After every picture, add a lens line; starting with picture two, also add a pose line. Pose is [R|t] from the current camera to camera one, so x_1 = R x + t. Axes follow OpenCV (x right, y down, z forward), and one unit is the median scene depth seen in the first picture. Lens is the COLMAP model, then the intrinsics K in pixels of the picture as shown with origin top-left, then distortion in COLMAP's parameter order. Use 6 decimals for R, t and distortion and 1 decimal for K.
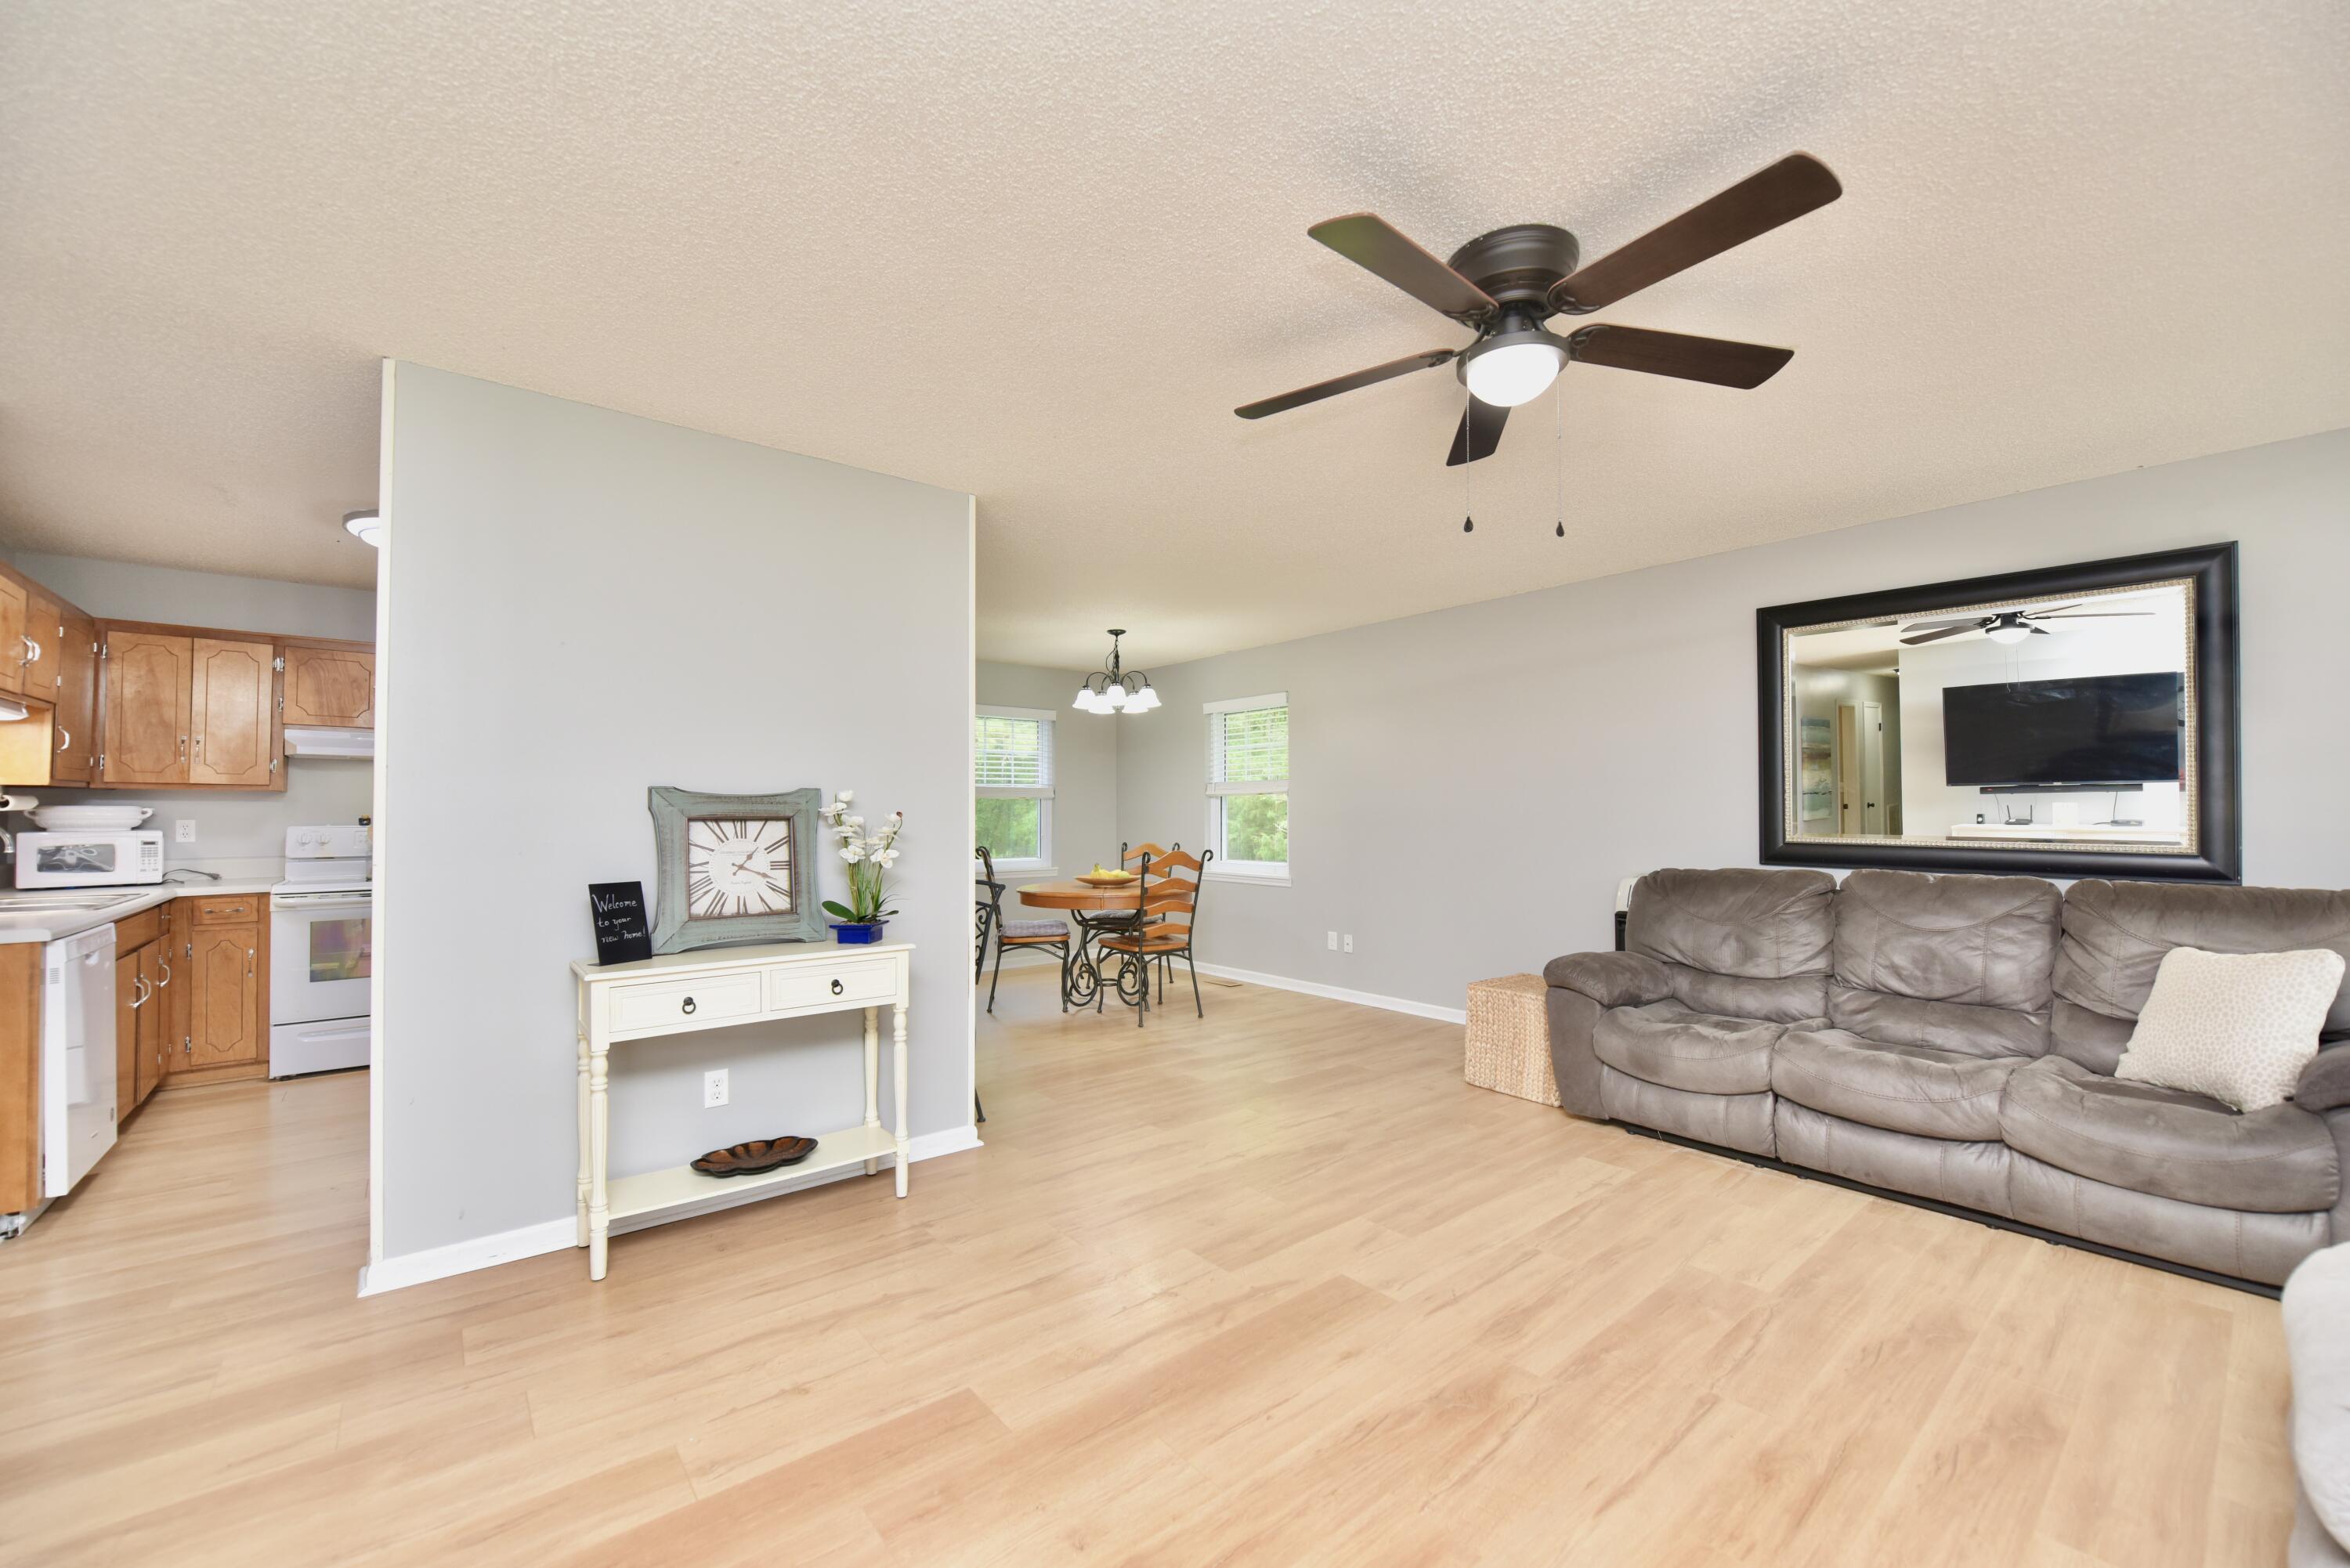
lens RADIAL K [[952.5, 0, 1175.2], [0, 952.5, 784.3], [0, 0, 1]] dist [-0.002760, -0.000482]
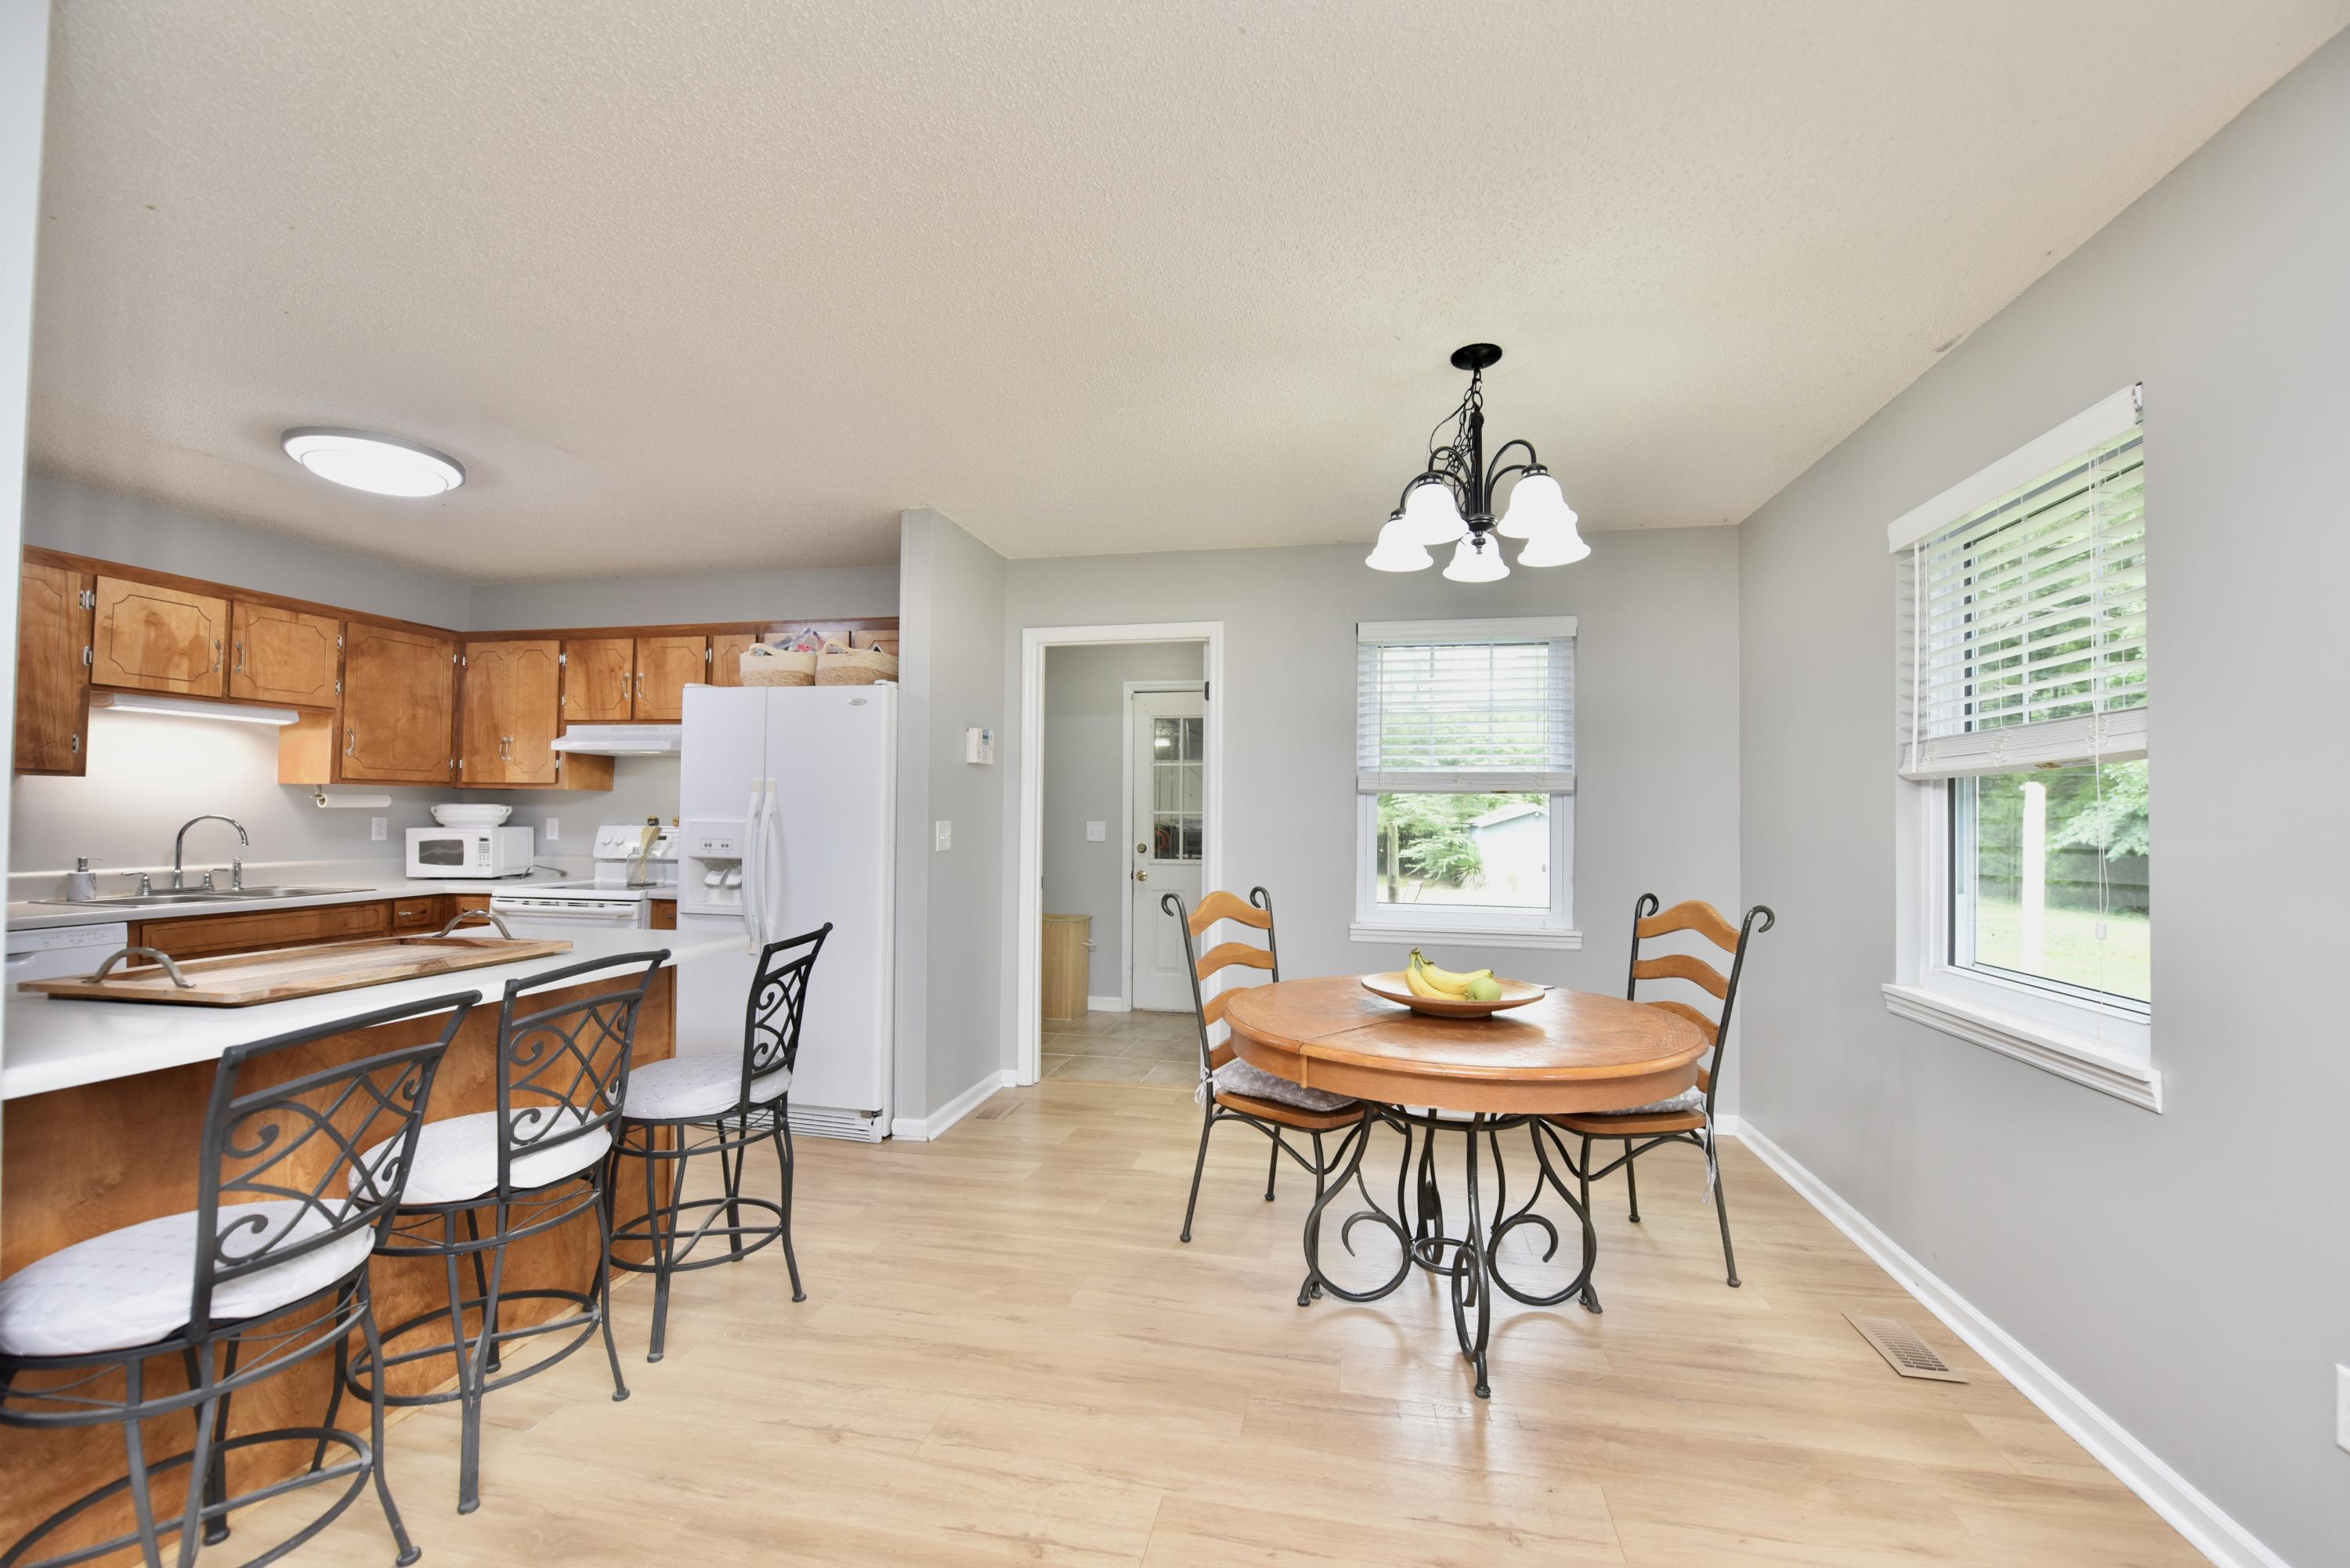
lens RADIAL K [[952.5, 0, 1185.4], [0, 952.5, 787.5], [0, 0, 1]] dist [-0.002760, -0.000482]
pose [[0.625651, -0.015876, -0.779942, 0.227983], [0.013314, 0.999865, -0.009673, 0.024516], [0.779989, -0.004333, 0.625778, 0.942987]]
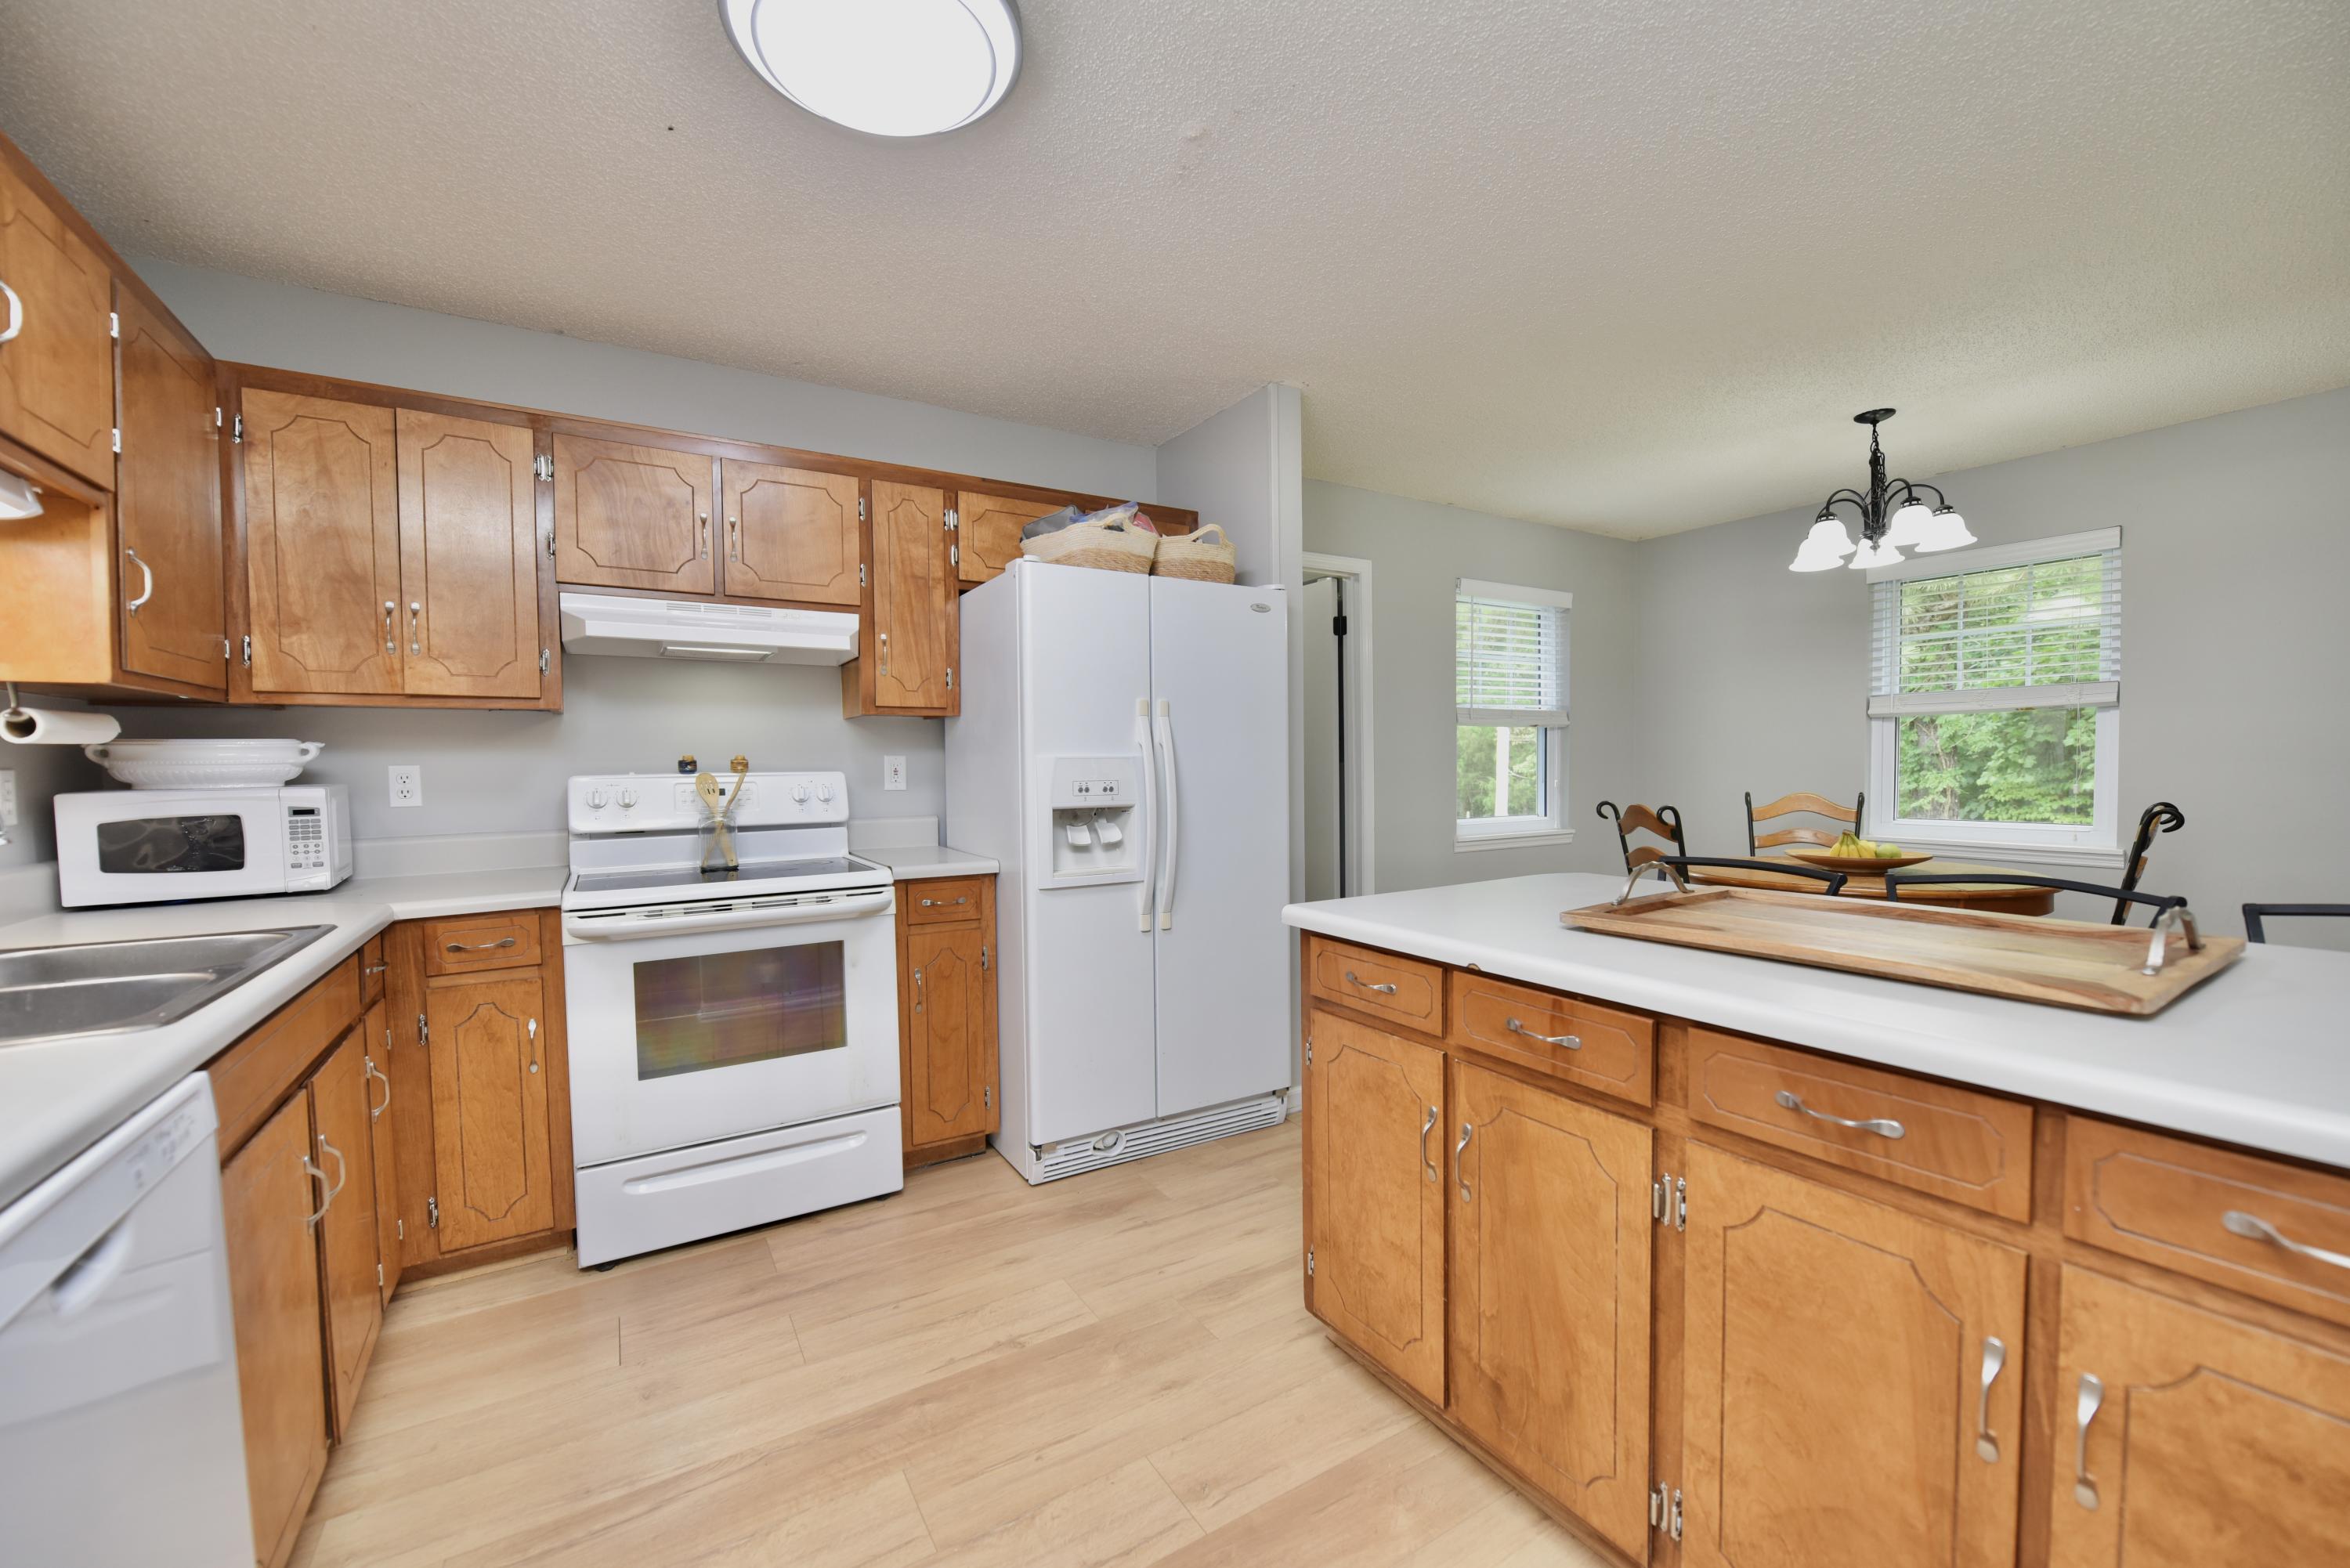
lens RADIAL K [[952.5, 0, 1180.3], [0, 952.5, 789.7], [0, 0, 1]] dist [-0.002760, -0.000482]
pose [[0.990787, -0.006750, -0.135259, -0.558973], [0.015007, 0.998079, 0.060117, 0.026414], [0.134593, -0.061593, 0.988985, 0.549558]]
